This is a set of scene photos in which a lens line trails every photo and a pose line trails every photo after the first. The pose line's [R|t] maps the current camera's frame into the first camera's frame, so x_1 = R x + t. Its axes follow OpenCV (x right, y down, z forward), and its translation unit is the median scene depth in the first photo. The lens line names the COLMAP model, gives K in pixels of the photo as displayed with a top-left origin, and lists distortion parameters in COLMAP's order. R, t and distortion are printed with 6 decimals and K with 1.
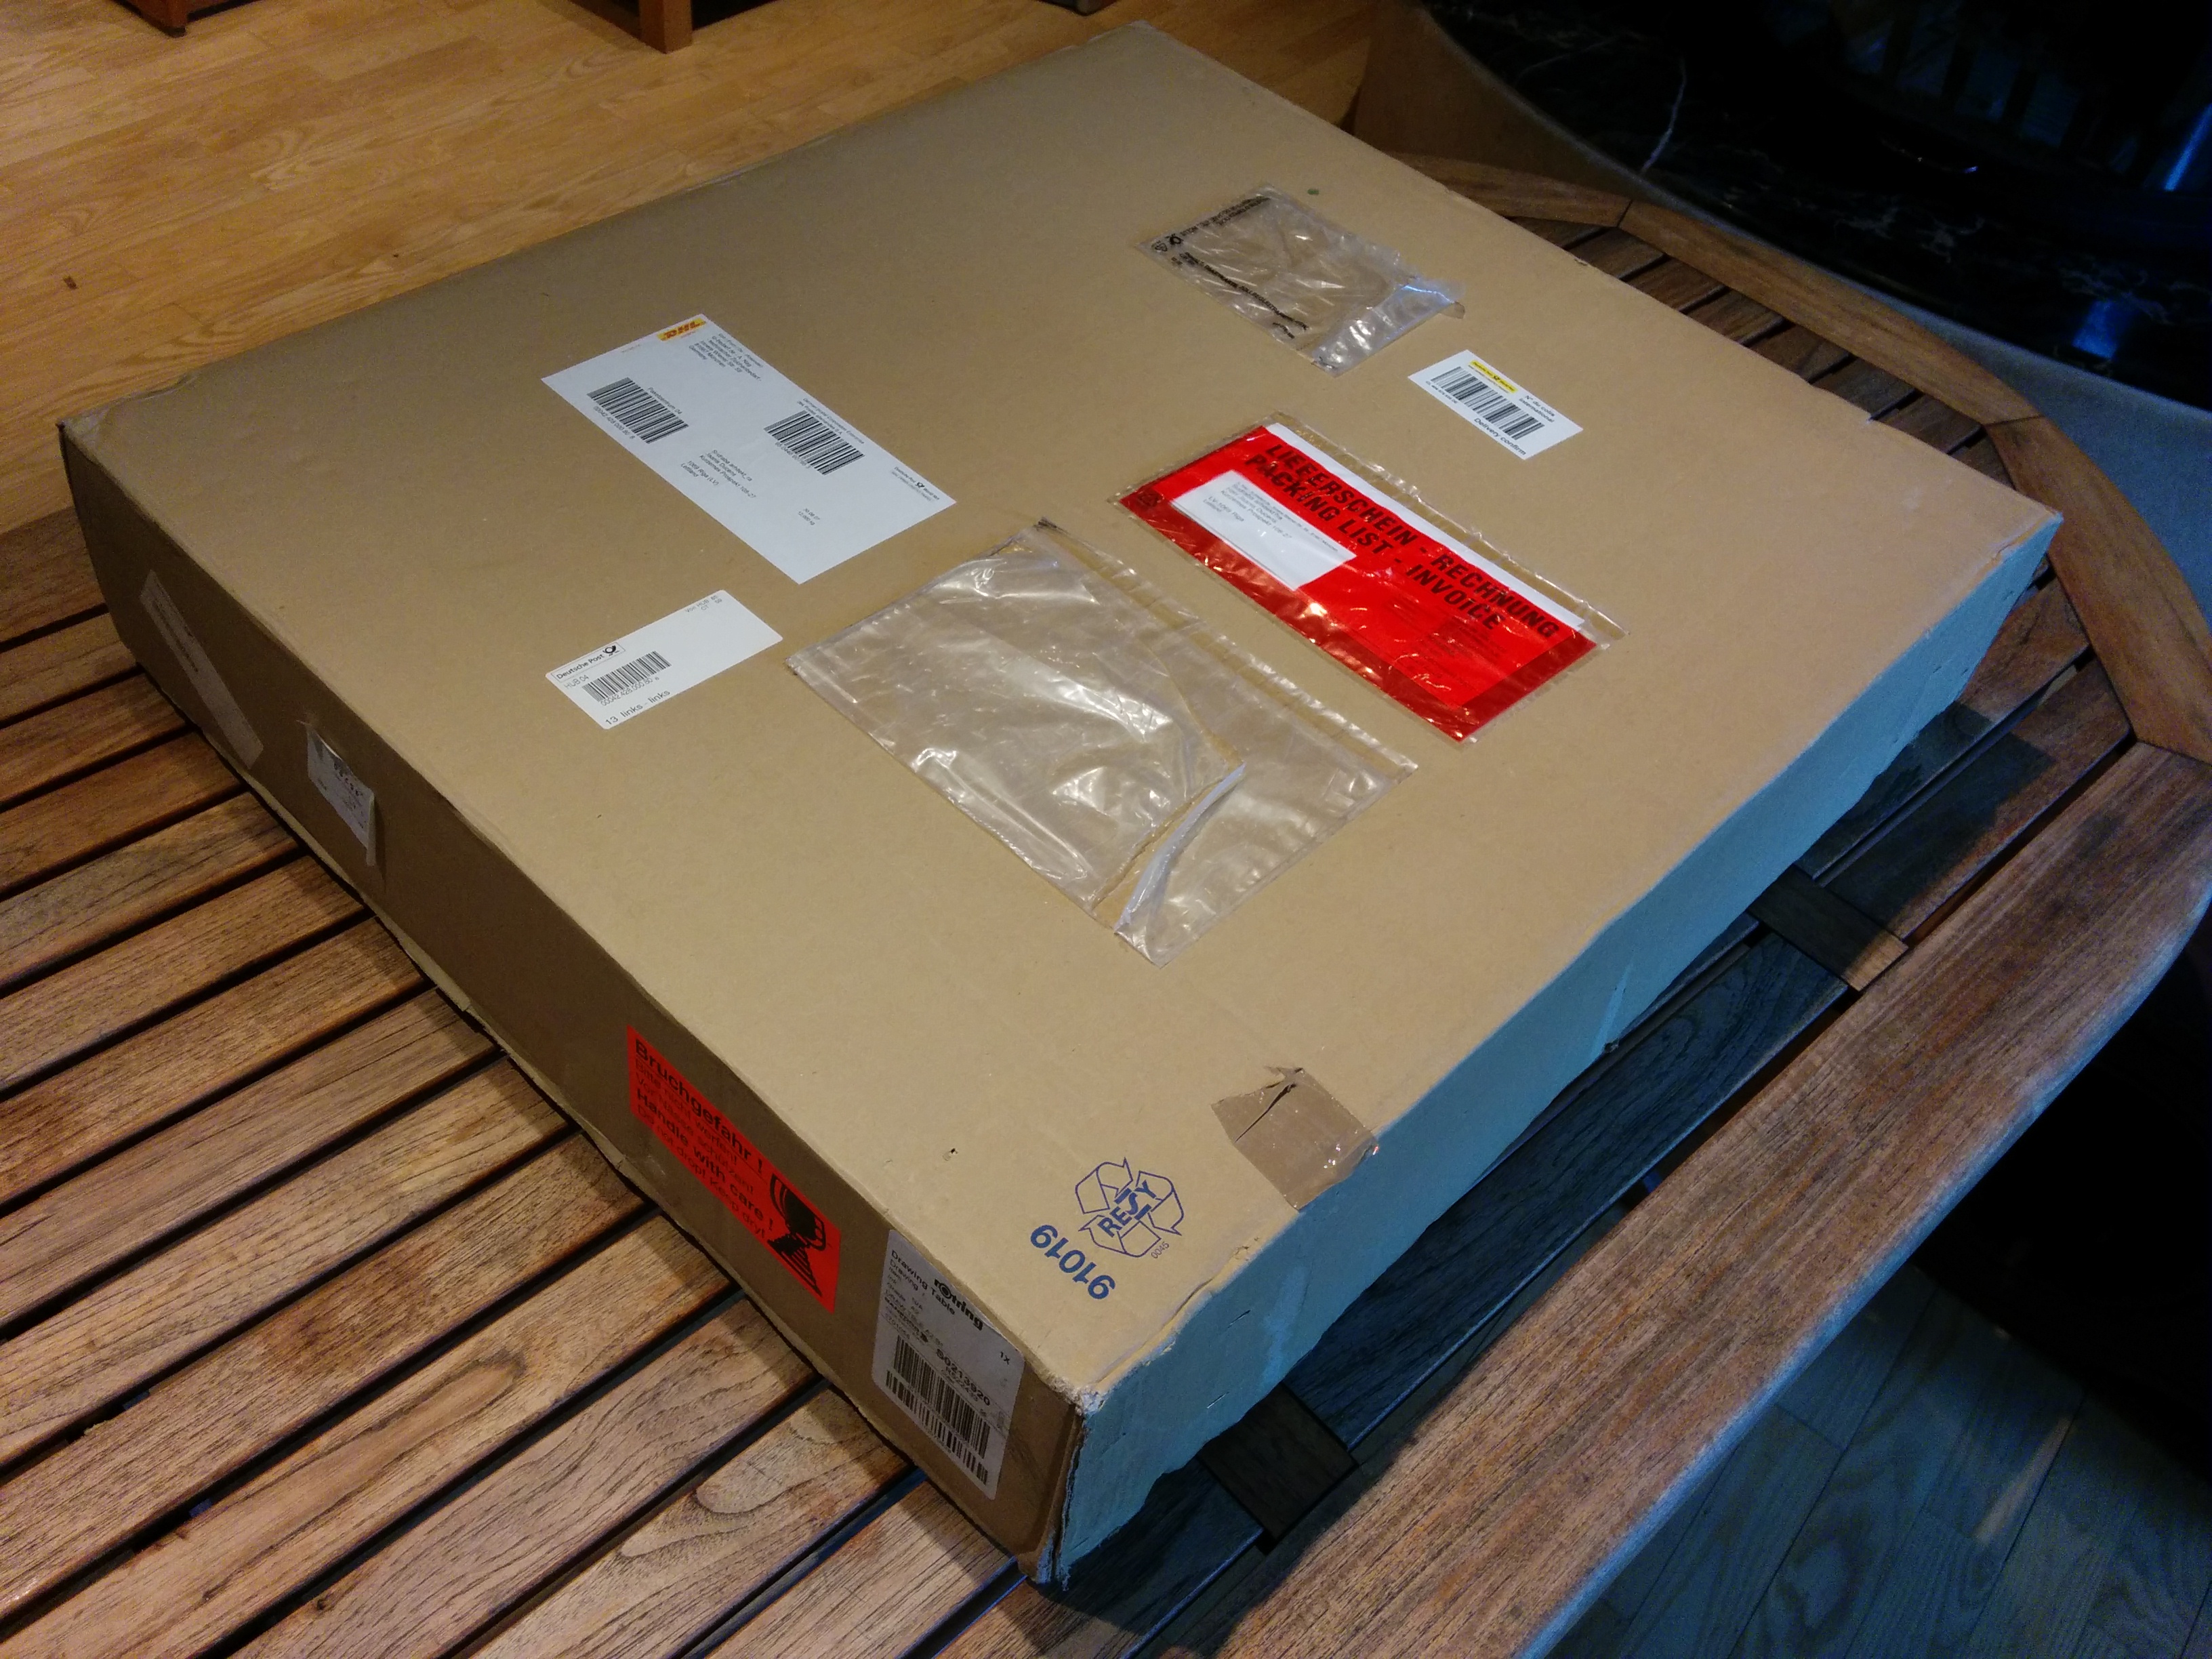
lens RADIAL K [[1924.3, 0, 1105.2], [0, 1924.3, 829.3], [0, 0, 1]] dist [0.066543, -0.092852]
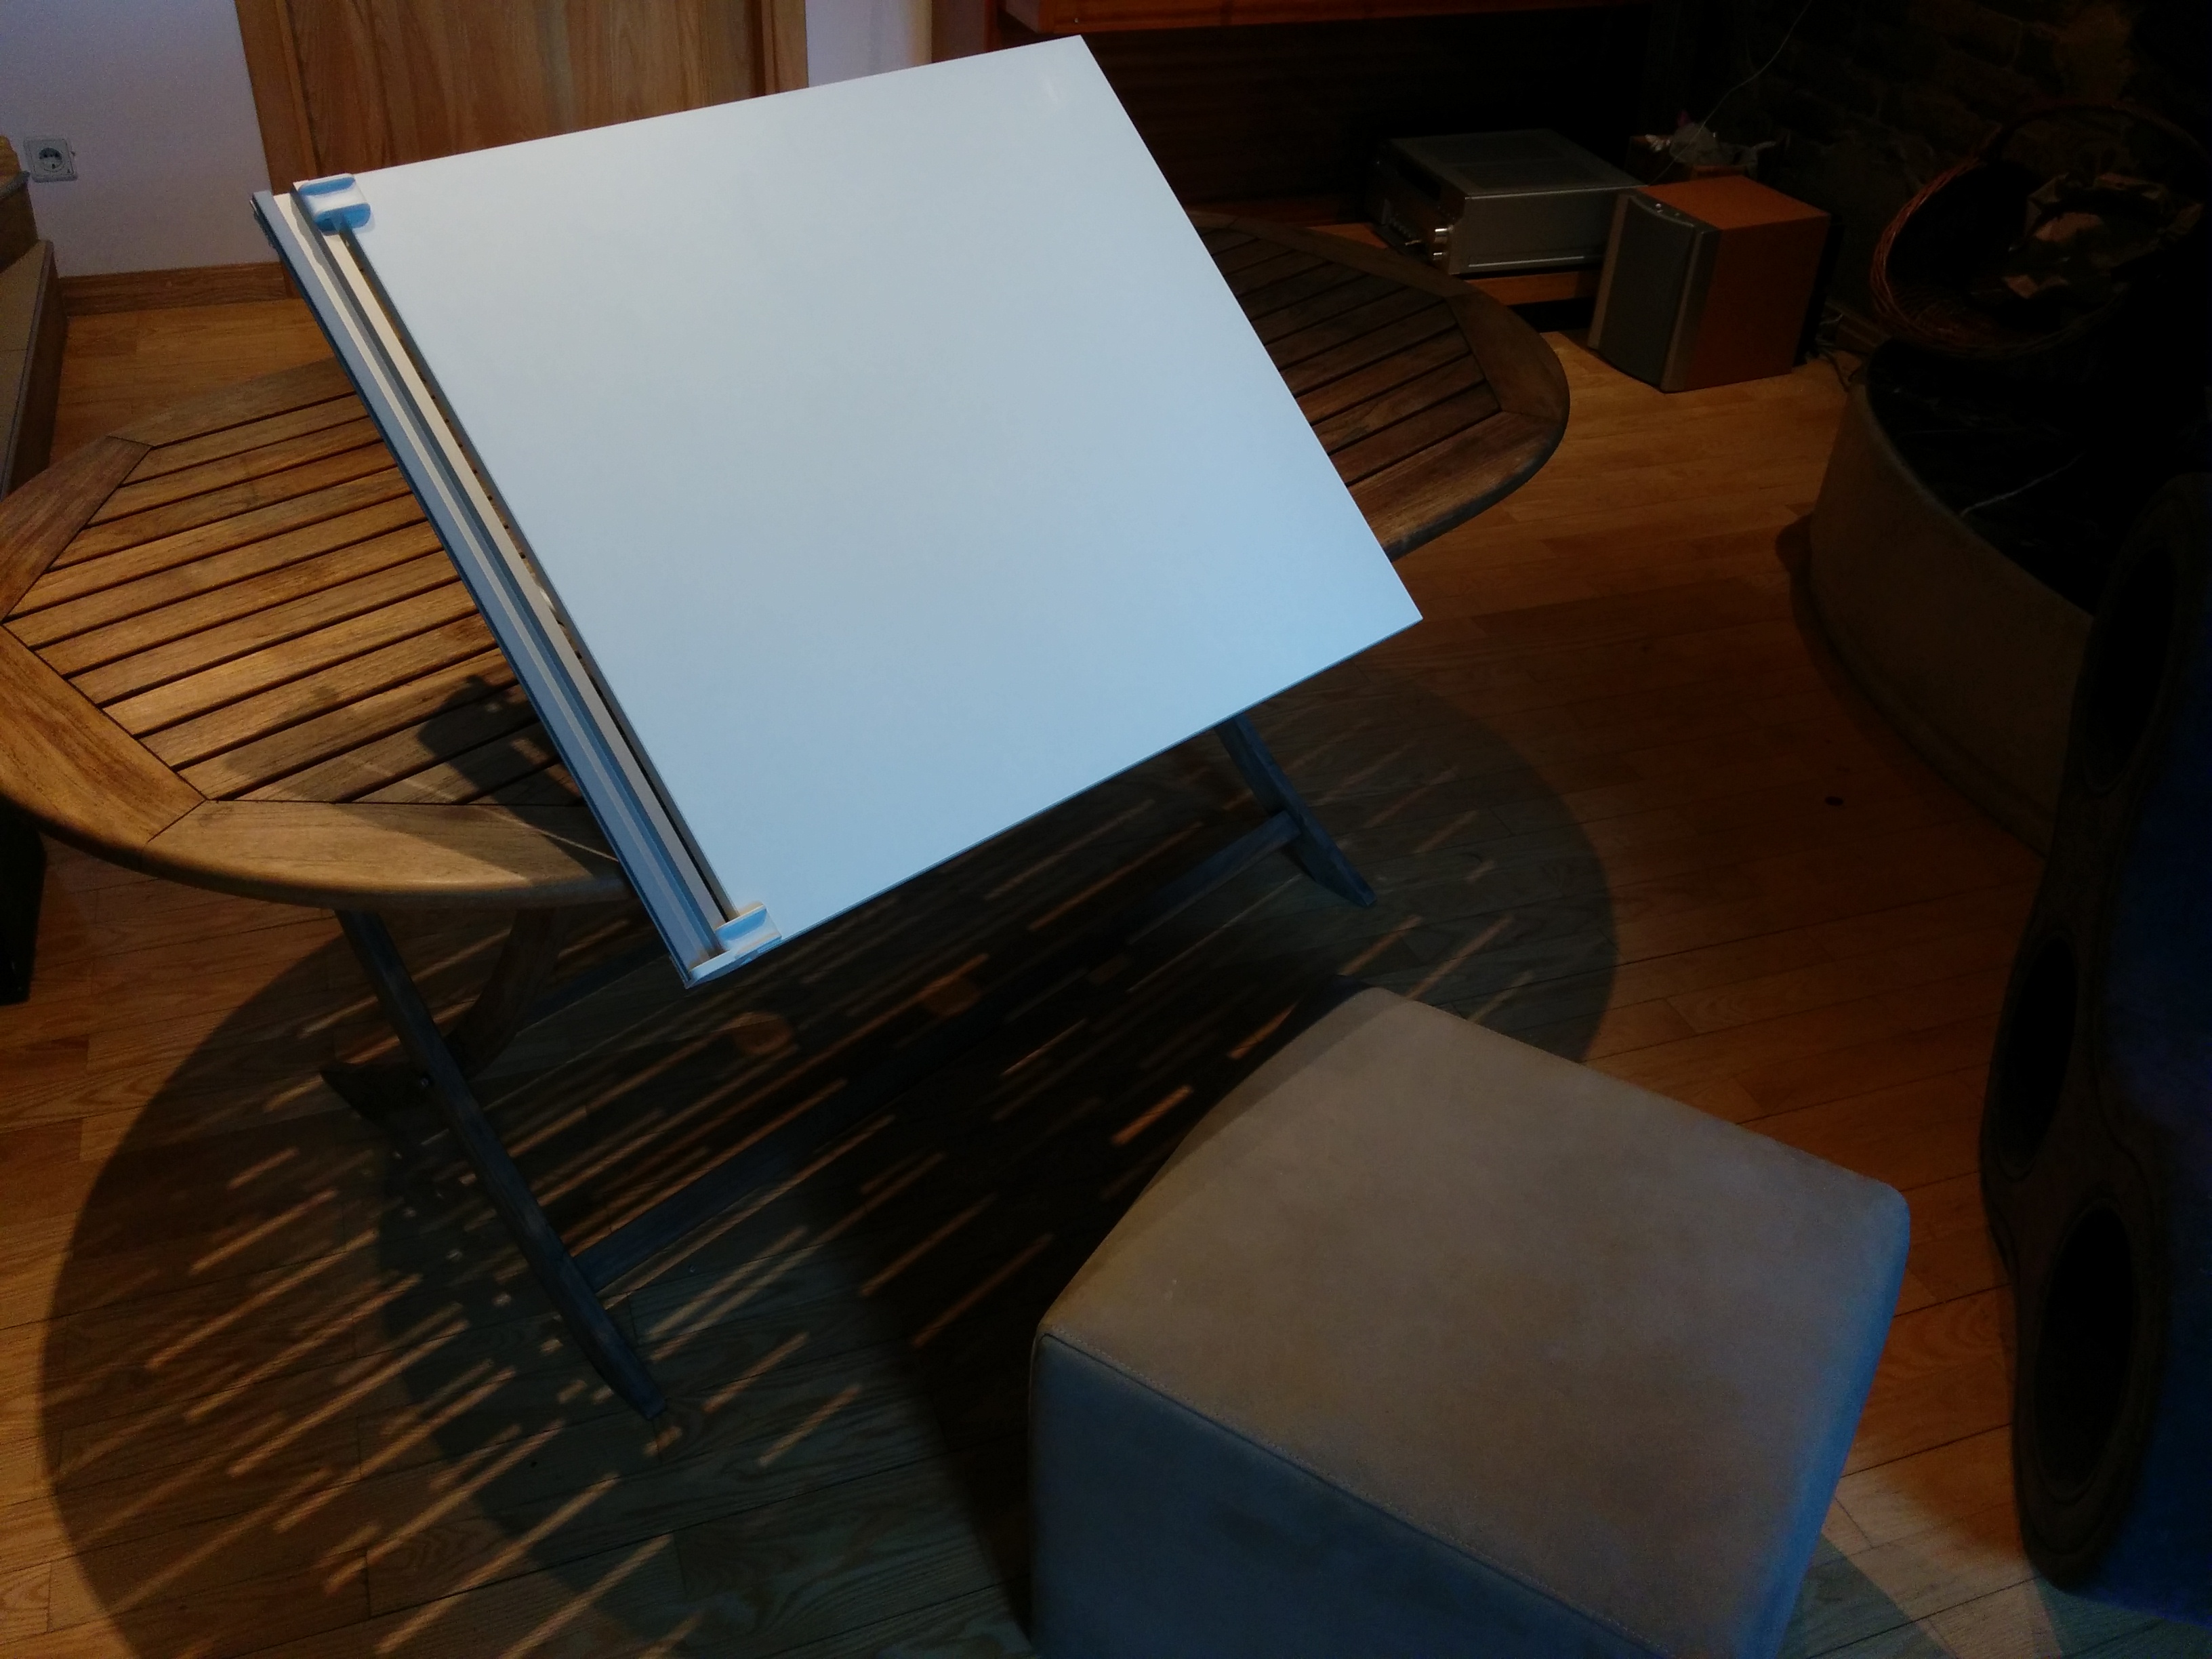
lens RADIAL K [[1924.3, 0, 1113.8], [0, 1924.3, 828.8], [0, 0, 1]] dist [0.066543, -0.092852]
pose [[0.995341, -0.093159, 0.024858, 0.165150], [0.096182, 0.977382, -0.188342, 0.845219], [-0.006750, 0.189855, 0.981789, -0.832415]]
